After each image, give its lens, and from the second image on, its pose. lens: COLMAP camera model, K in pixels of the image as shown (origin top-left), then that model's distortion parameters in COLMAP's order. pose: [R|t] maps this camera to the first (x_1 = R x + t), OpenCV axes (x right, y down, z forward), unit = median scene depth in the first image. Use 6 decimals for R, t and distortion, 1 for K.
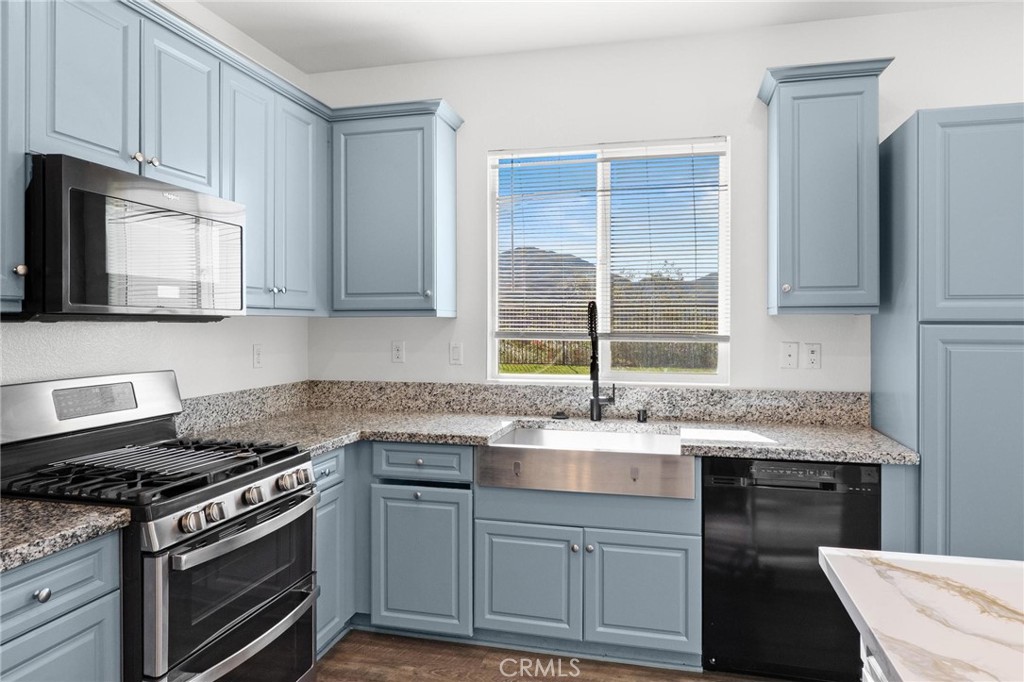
lens RADIAL K [[668.3, 0, 507.0], [0, 668.3, 324.5], [0, 0, 1]] dist [-0.001181, 0.000813]
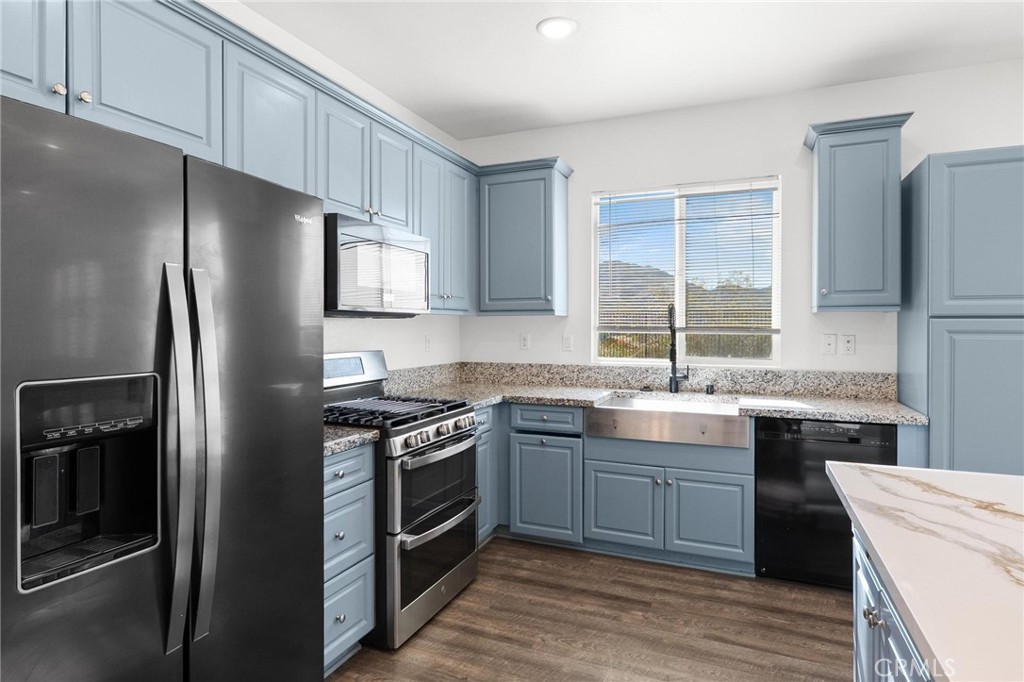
lens RADIAL K [[566.4, 0, 509.4], [0, 566.4, 330.9], [0, 0, 1]] dist [0.000389, 0.000802]
pose [[0.988703, 0.001431, -0.149878, -0.025798], [-0.000406, 0.999976, 0.006864, 0.014466], [0.149885, -0.006726, 0.988681, -0.189696]]
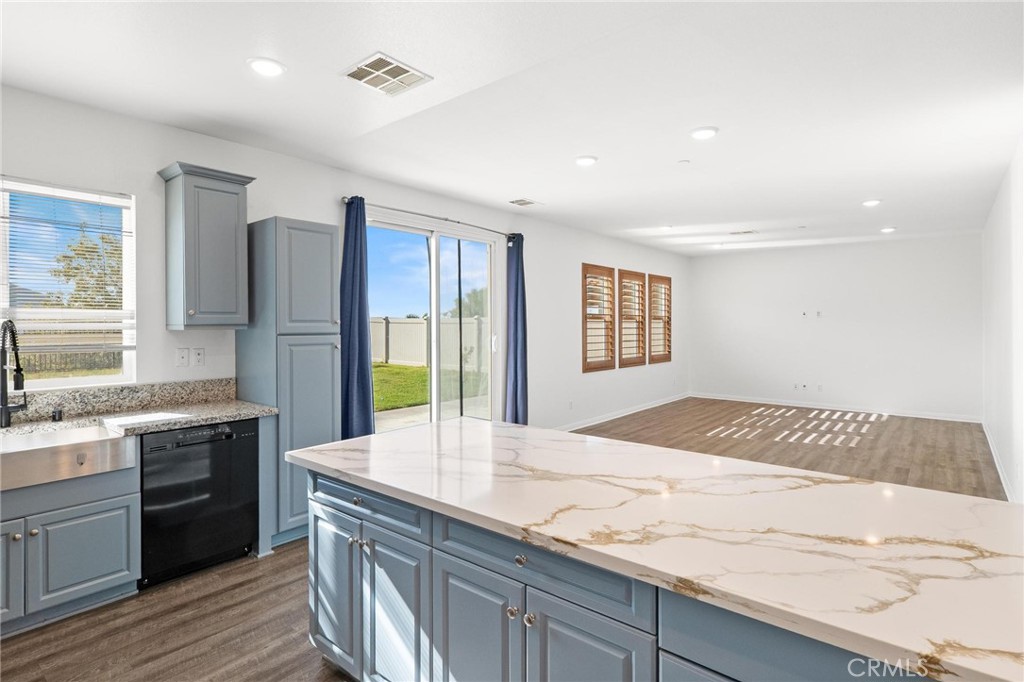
lens RADIAL K [[524.0, 0, 510.3], [0, 524.0, 324.5], [0, 0, 1]] dist [0.001320, 0.000390]
pose [[0.427447, -0.003799, 0.904032, -0.331357], [0.006456, 0.999978, 0.001149, -0.024061], [-0.904017, 0.005345, 0.427462, -0.143232]]
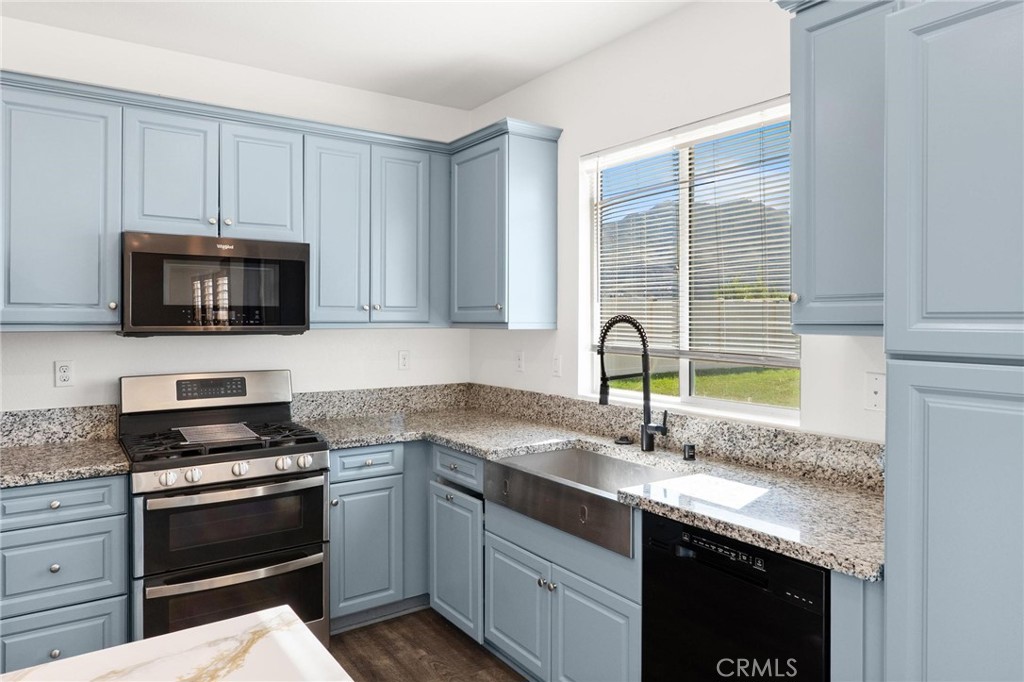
lens RADIAL K [[673.1, 0, 510.3], [0, 673.1, 319.0], [0, 0, 1]] dist [0.004728, 0.000168]
pose [[0.751408, 0.001753, -0.659835, 0.655603], [-0.002372, 0.999997, -0.000044, -0.031171], [0.659833, 0.001598, 0.751410, 0.250906]]
